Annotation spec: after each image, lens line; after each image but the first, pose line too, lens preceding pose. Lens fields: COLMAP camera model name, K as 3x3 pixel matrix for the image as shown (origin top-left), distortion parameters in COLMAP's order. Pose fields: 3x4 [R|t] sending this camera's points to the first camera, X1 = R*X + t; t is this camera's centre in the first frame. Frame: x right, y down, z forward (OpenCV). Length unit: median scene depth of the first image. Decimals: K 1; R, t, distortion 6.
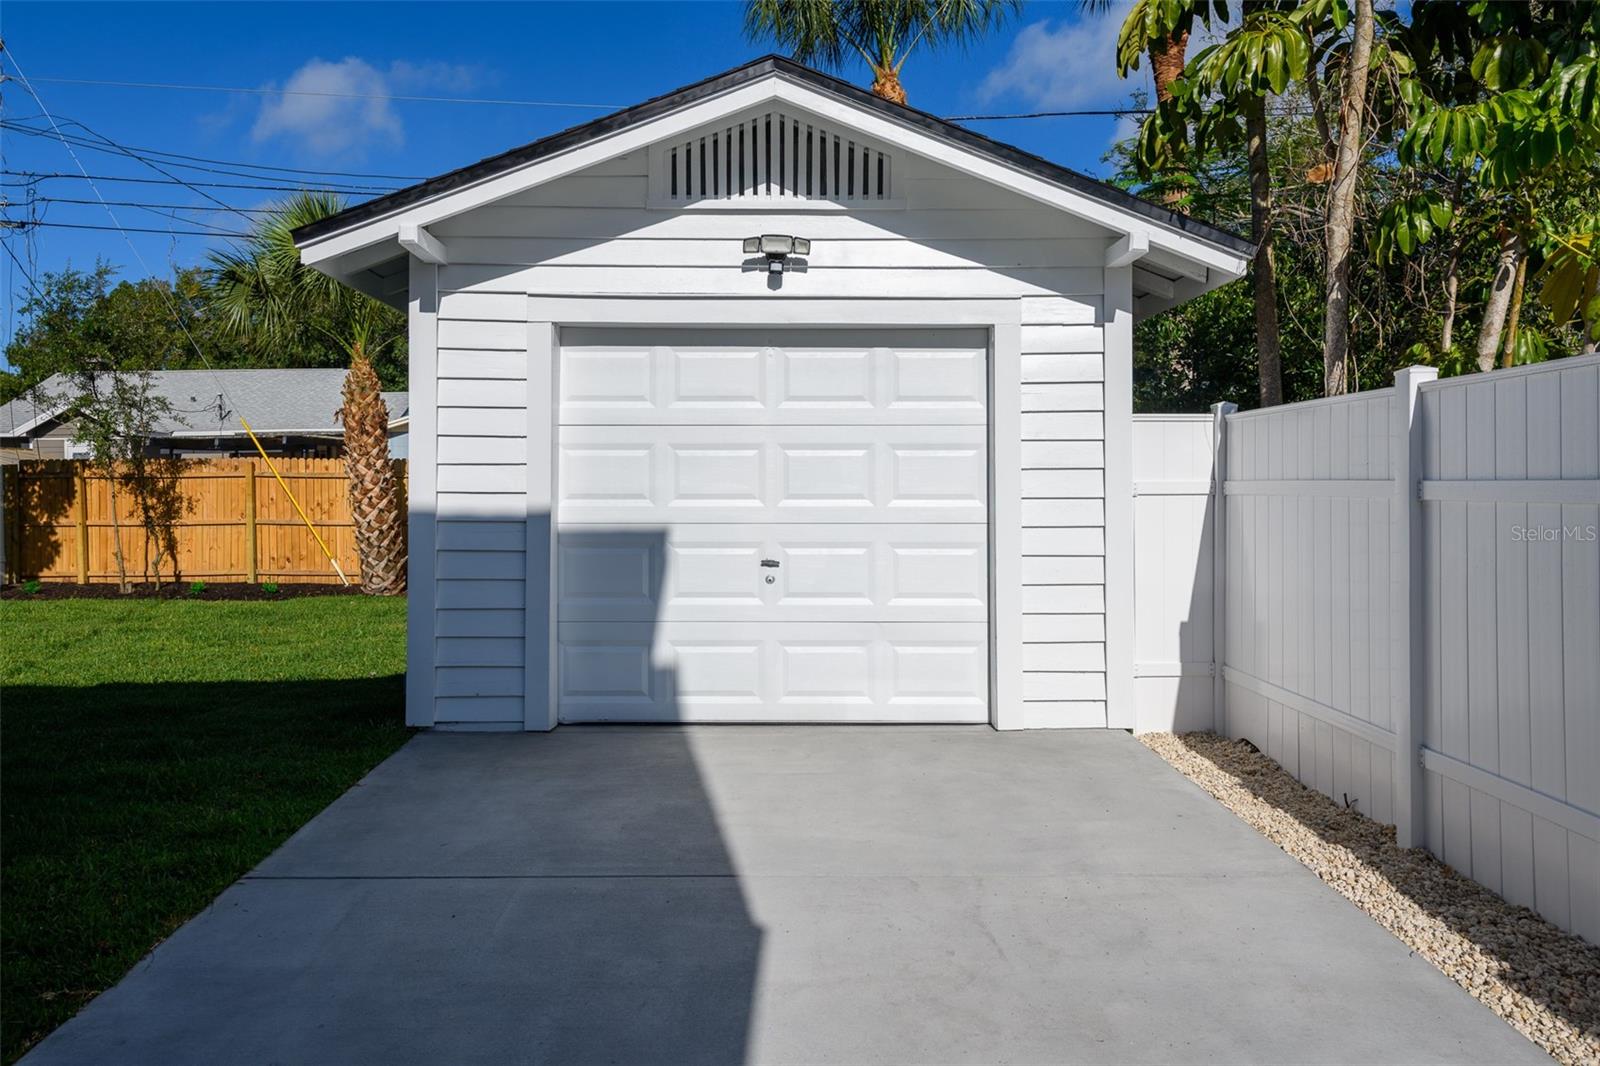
lens RADIAL K [[1071.0, 0, 800.0], [0, 1071.0, 533.0], [0, 0, 1]] dist [0.032371, 0.000275]
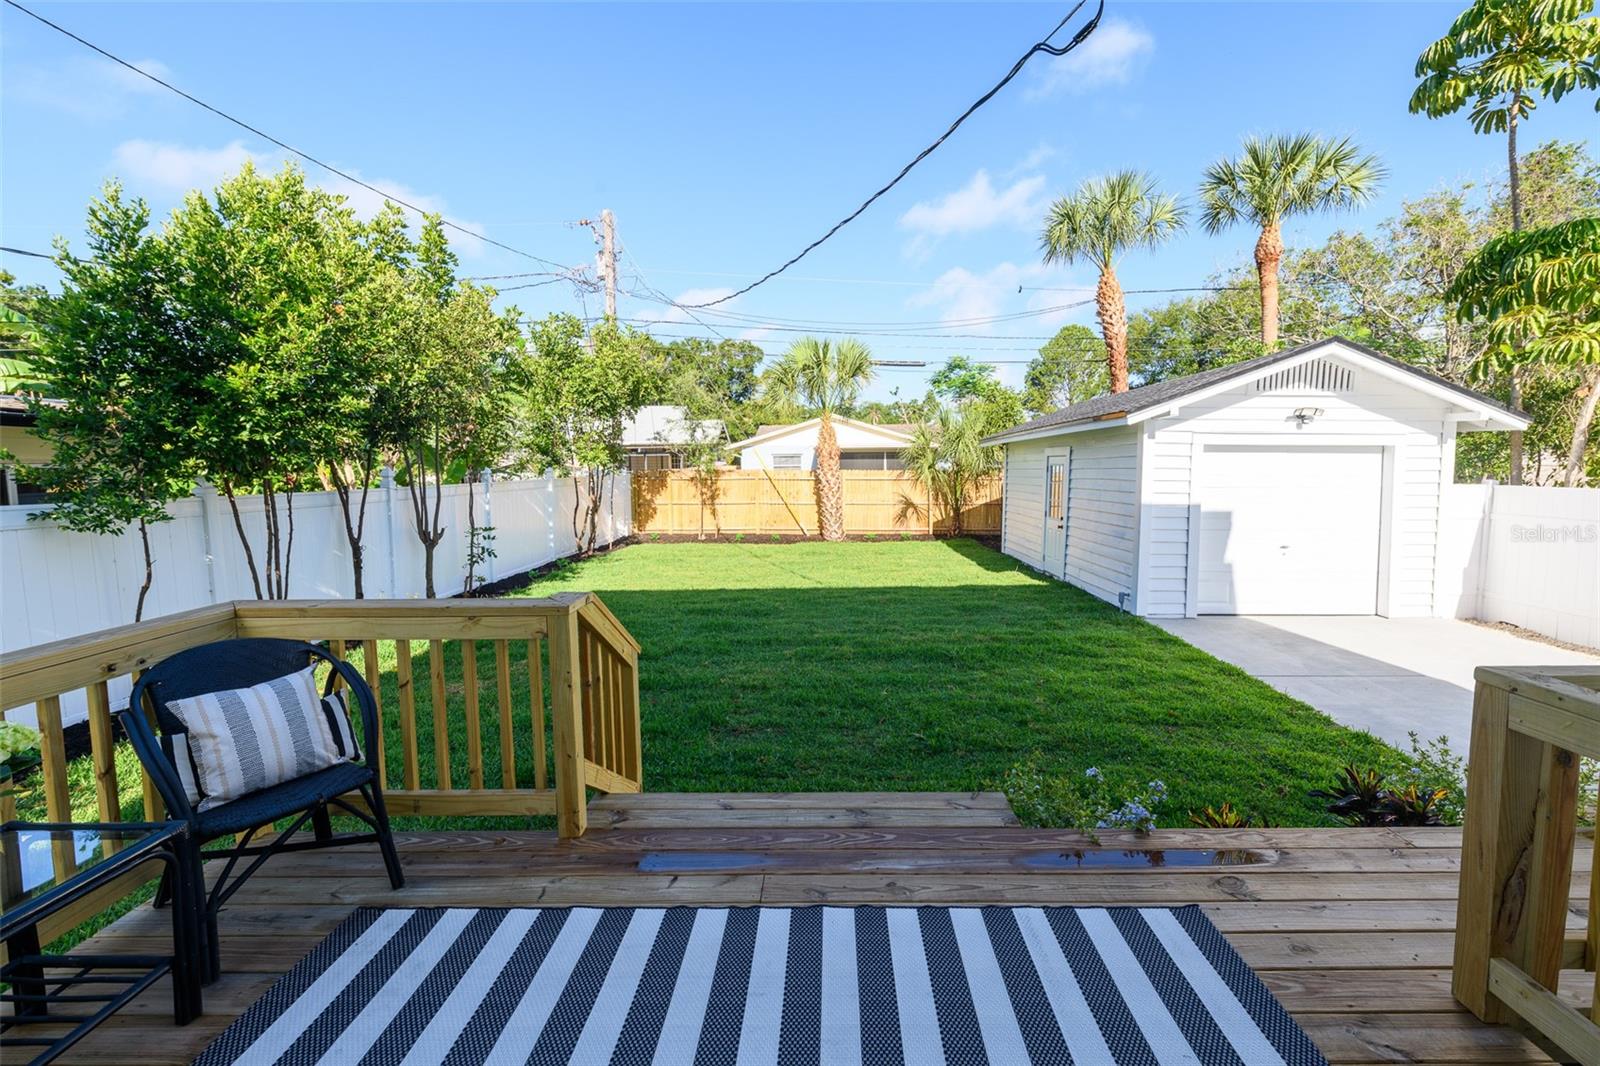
lens RADIAL K [[615.4, 0, 838.0], [0, 615.4, 536.9], [0, 0, 1]] dist [-0.000409, 0.000022]
pose [[0.999990, -0.003788, -0.002510, -0.367905], [0.003977, 0.996754, 0.080407, -0.039056], [0.002197, -0.080416, 0.996759, -0.125101]]
